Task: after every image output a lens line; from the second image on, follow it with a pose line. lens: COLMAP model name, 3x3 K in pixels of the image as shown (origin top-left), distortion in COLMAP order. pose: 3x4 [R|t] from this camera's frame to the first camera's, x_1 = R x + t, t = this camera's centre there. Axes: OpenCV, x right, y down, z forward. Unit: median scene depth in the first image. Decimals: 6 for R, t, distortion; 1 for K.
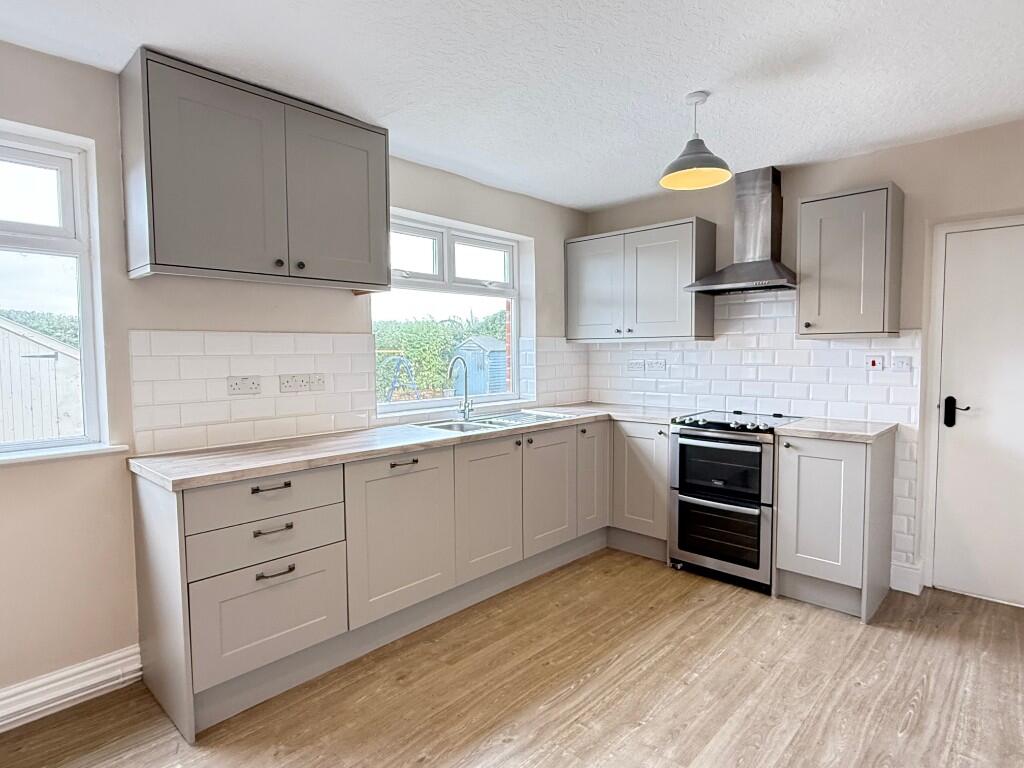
lens RADIAL K [[572.4, 0, 512.9], [0, 572.4, 384.4], [0, 0, 1]] dist [0.000433, -0.008217]
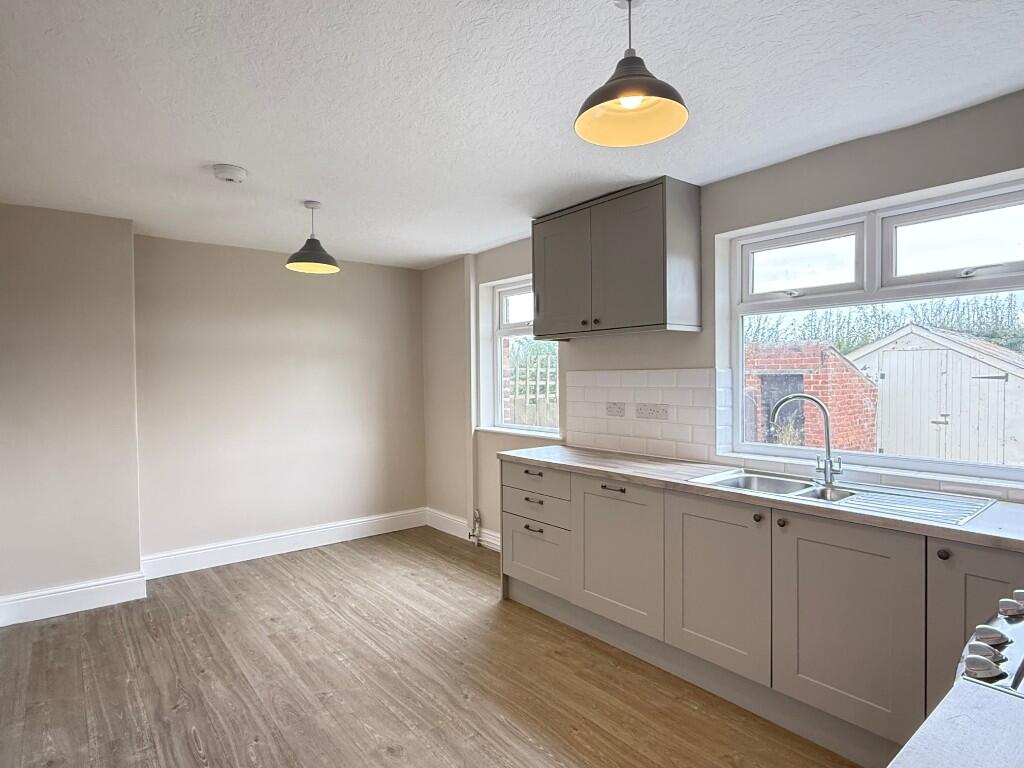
lens RADIAL K [[572.4, 0, 514.3], [0, 572.4, 385.2], [0, 0, 1]] dist [0.000433, -0.008217]
pose [[-0.145541, 0.024923, -0.989038, 1.008609], [-0.048029, 0.998326, 0.032224, -0.095789], [0.988186, 0.052193, -0.144100, 1.040330]]
